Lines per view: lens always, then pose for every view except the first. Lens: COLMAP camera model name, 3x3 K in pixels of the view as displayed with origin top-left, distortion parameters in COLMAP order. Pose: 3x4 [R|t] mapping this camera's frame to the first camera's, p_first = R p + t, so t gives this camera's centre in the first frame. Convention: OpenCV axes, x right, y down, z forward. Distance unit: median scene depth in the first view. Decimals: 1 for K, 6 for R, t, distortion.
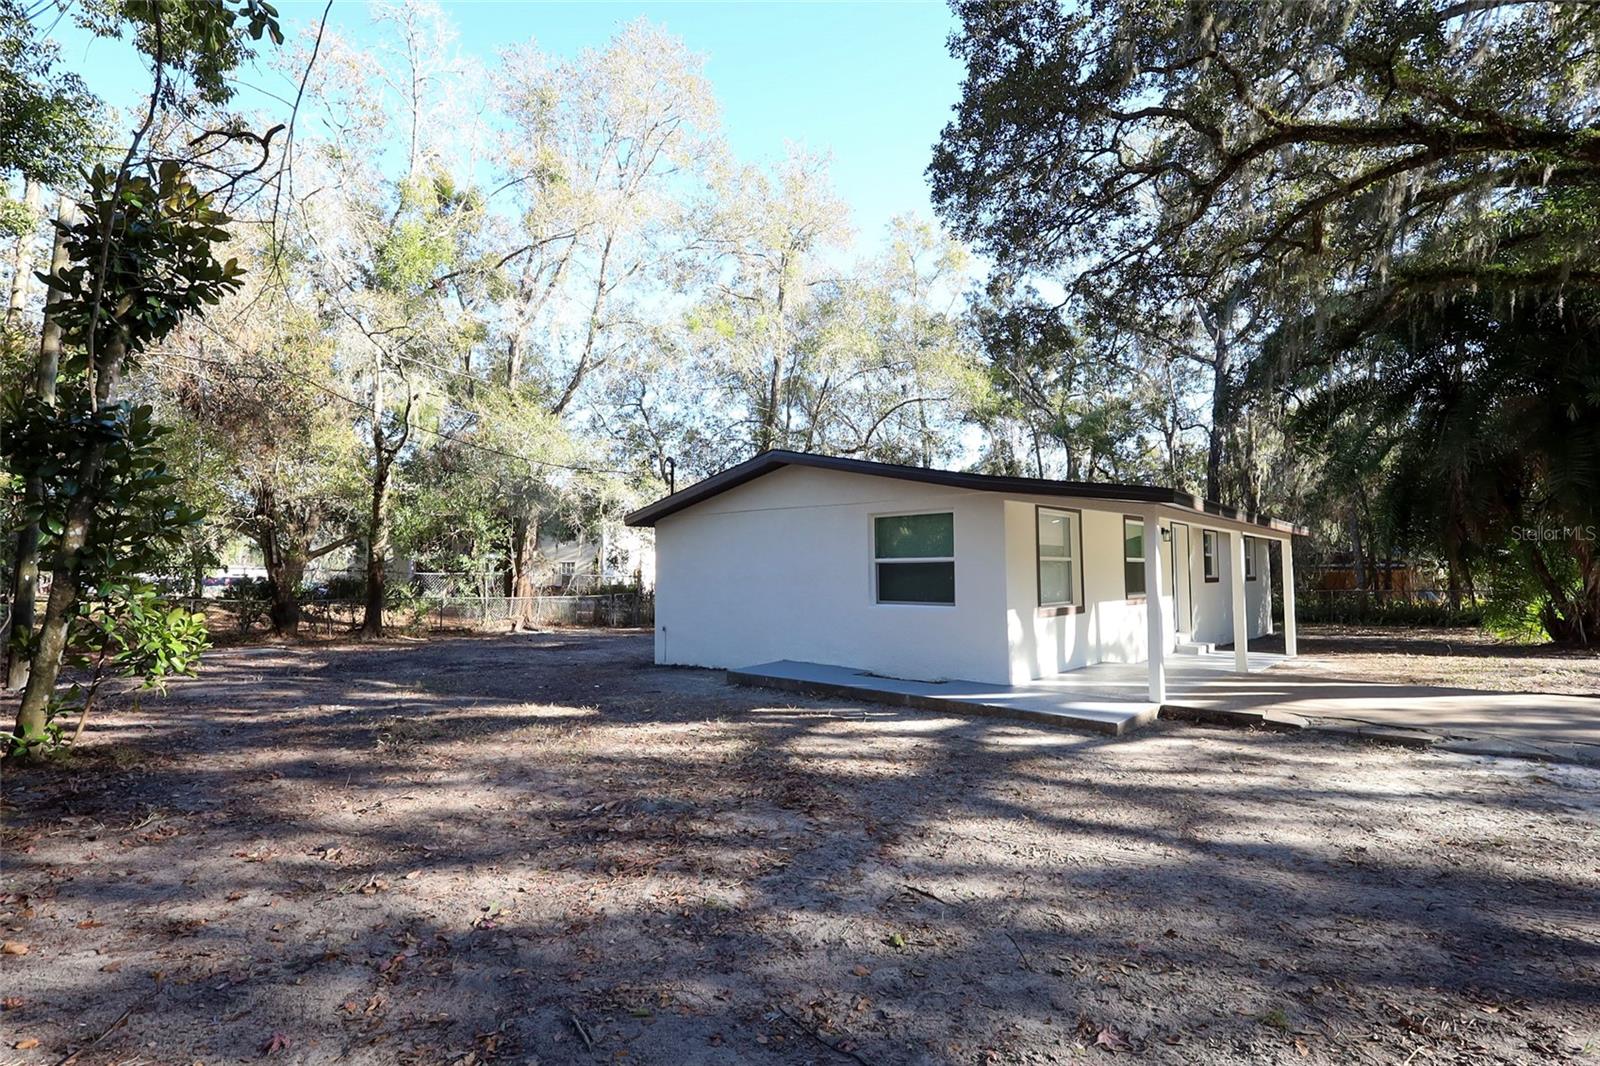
lens RADIAL K [[471.3, 0, 793.1], [0, 471.3, 541.7], [0, 0, 1]] dist [0.000548, -0.000025]
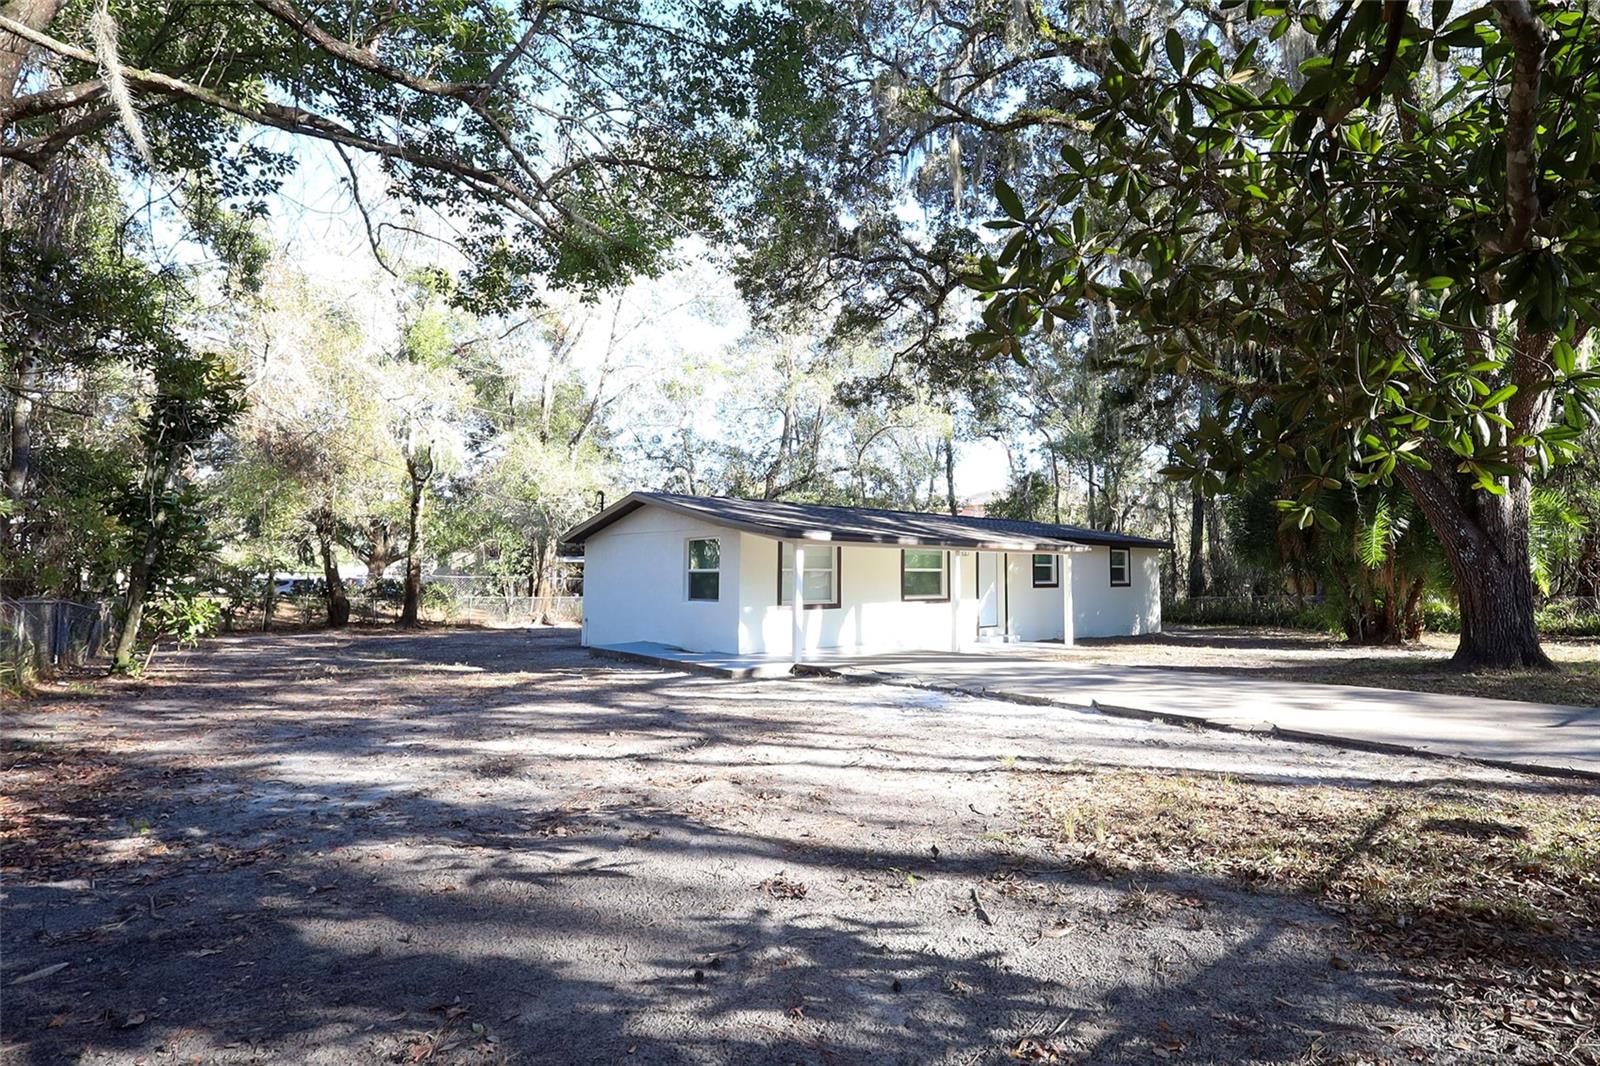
lens RADIAL K [[441.1, 0, 812.6], [0, 441.1, 539.9], [0, 0, 1]] dist [0.001945, 0.000050]
pose [[0.998990, 0.001129, -0.044914, 0.232568], [-0.002003, 0.999810, -0.019402, -0.010769], [0.044884, 0.019473, 0.998802, -0.124965]]
